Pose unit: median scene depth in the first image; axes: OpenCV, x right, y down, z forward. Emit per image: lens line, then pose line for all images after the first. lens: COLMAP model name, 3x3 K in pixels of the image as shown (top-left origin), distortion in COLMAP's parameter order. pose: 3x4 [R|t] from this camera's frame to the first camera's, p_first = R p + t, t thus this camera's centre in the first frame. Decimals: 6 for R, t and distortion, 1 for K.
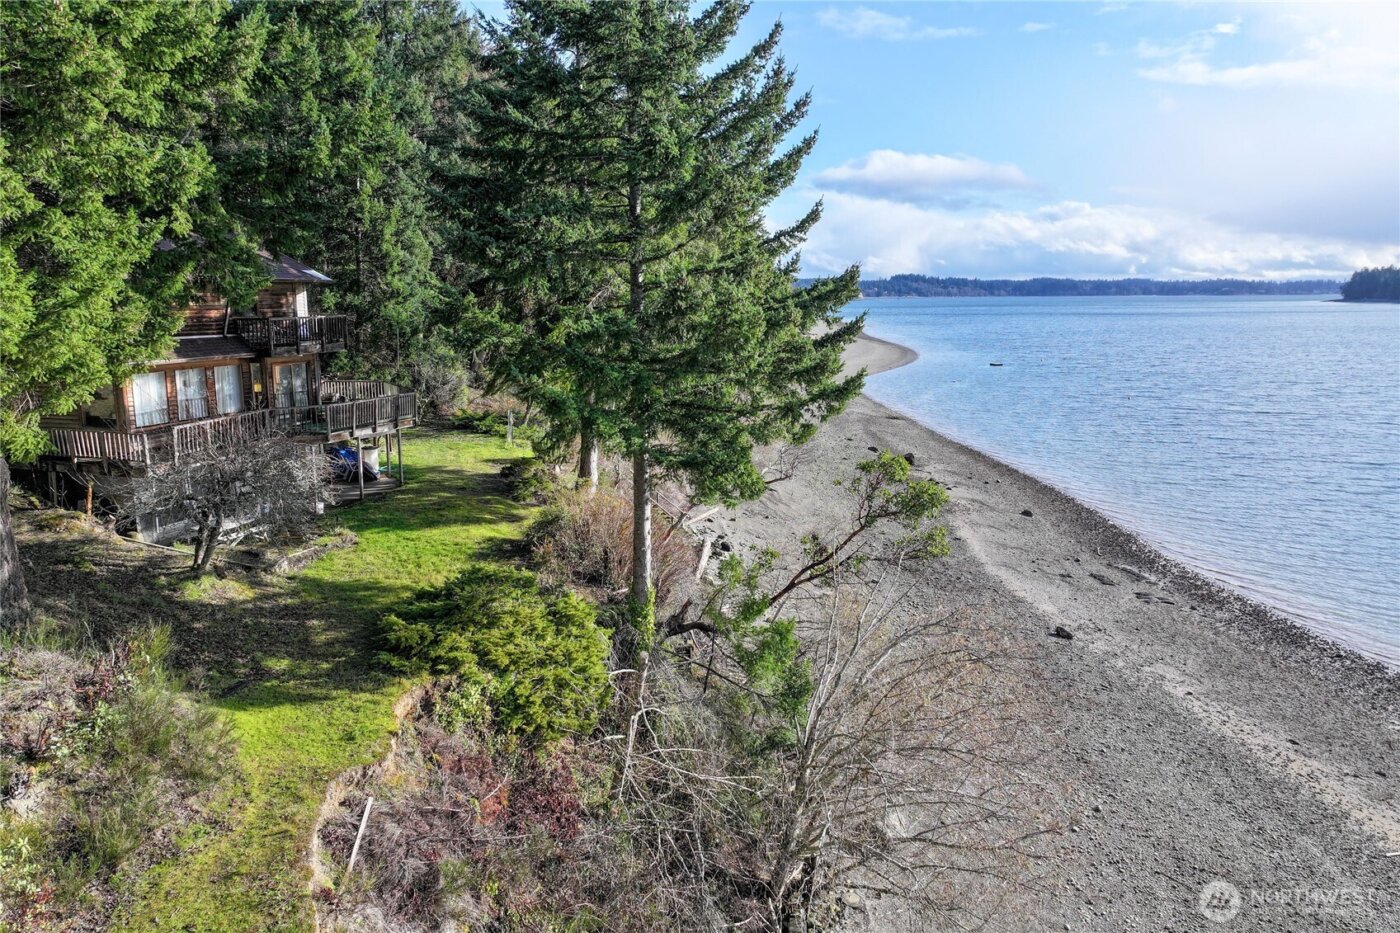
lens RADIAL K [[987.8, 0, 699.8], [0, 987.8, 465.6], [0, 0, 1]] dist [-0.016349, 0.028691]
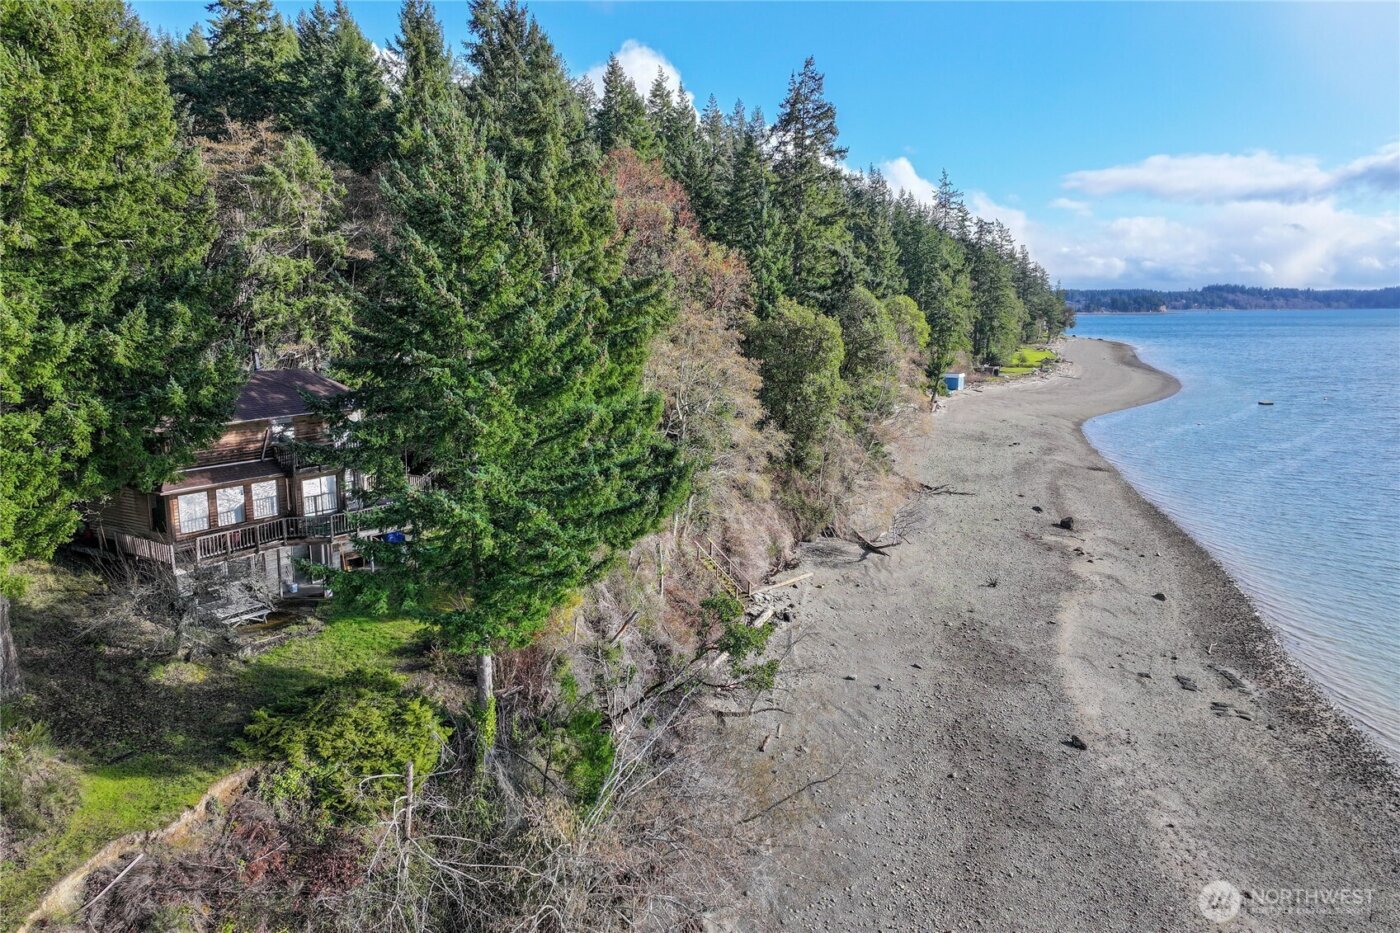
lens RADIAL K [[987.8, 0, 700.2], [0, 987.8, 468.9], [0, 0, 1]] dist [-0.016349, 0.028691]
pose [[0.959683, 0.046978, -0.277129, 0.498786], [-0.048425, 0.998825, 0.001623, -0.167340], [0.276880, 0.011862, 0.960831, -0.120653]]
